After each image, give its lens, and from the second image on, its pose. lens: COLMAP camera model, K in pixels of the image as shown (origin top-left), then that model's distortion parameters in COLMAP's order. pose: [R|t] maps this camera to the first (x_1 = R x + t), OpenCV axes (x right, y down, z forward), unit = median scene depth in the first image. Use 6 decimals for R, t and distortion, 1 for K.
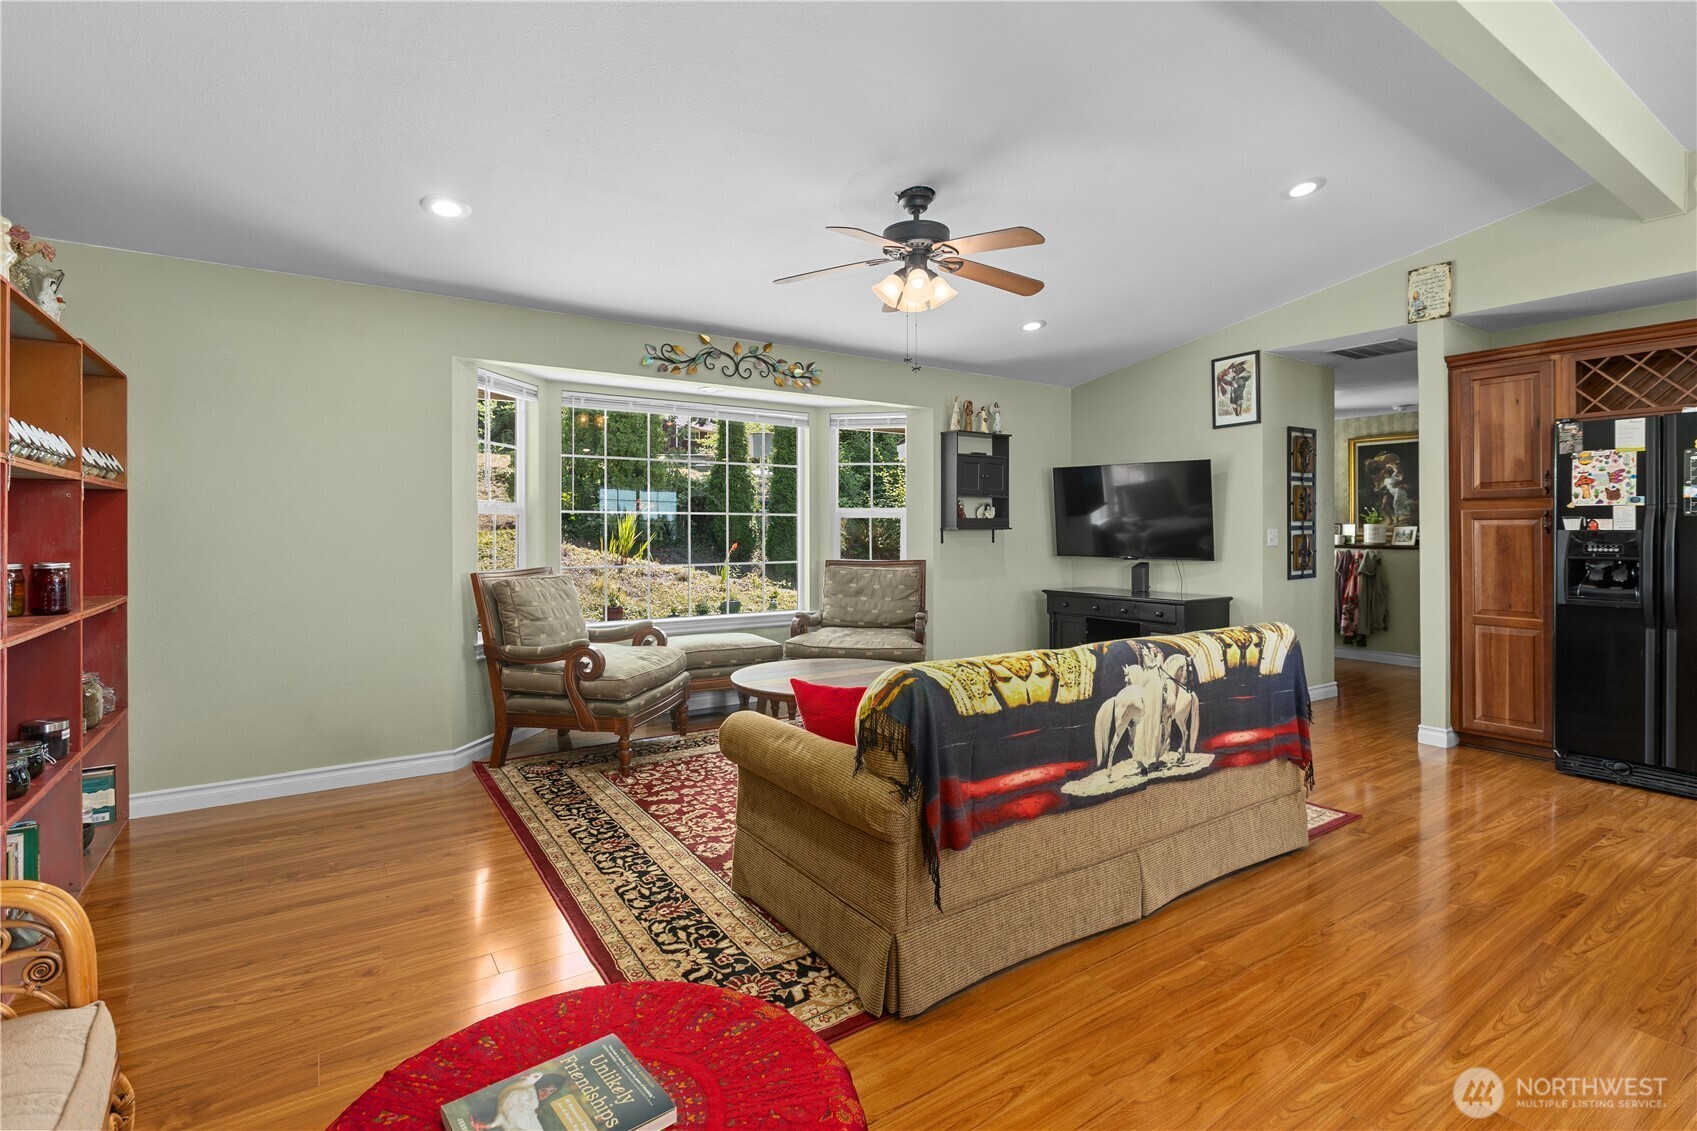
lens RADIAL K [[799.1, 0, 849.7], [0, 799.1, 528.2], [0, 0, 1]] dist [-0.000323, -0.001674]
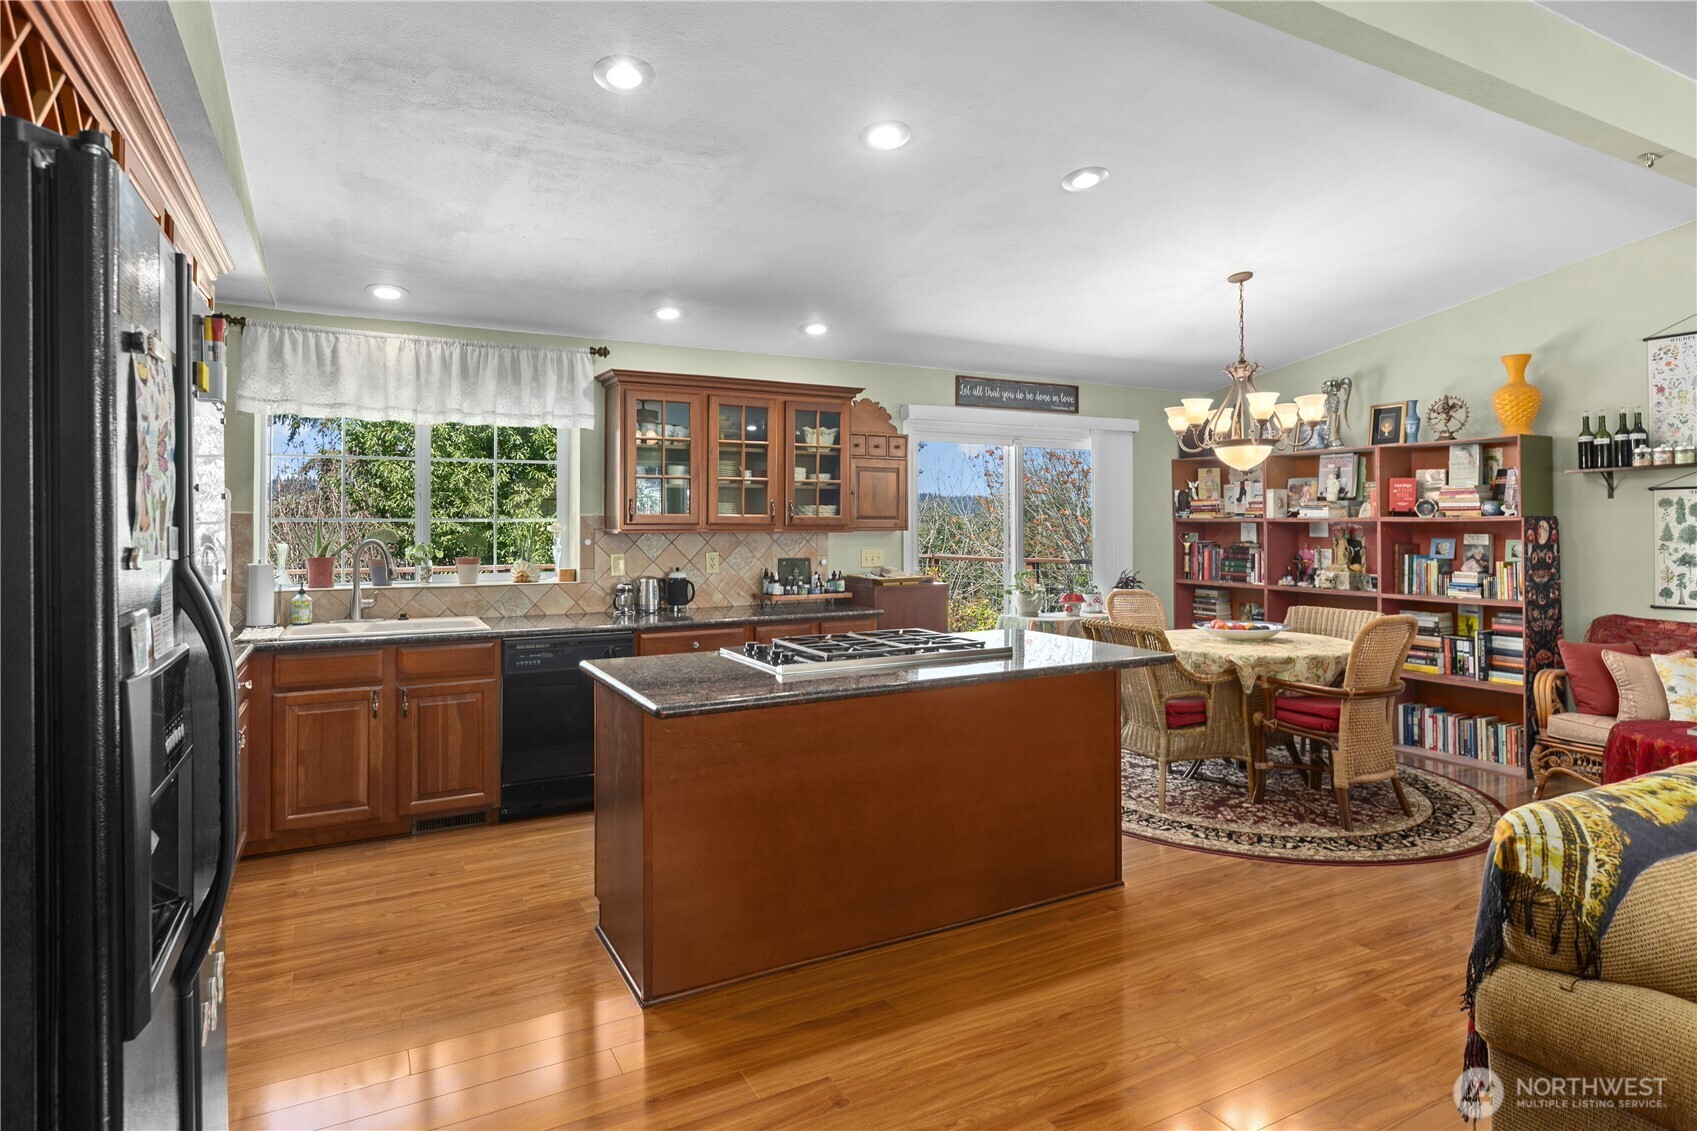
lens RADIAL K [[918.7, 0, 838.2], [0, 918.7, 512.6], [0, 0, 1]] dist [0.005727, -0.004390]
pose [[-0.994025, 0.004876, 0.109043, 0.713078], [0.003034, 0.999850, -0.017053, -0.038832], [-0.109109, -0.016620, -0.993891, 1.277323]]
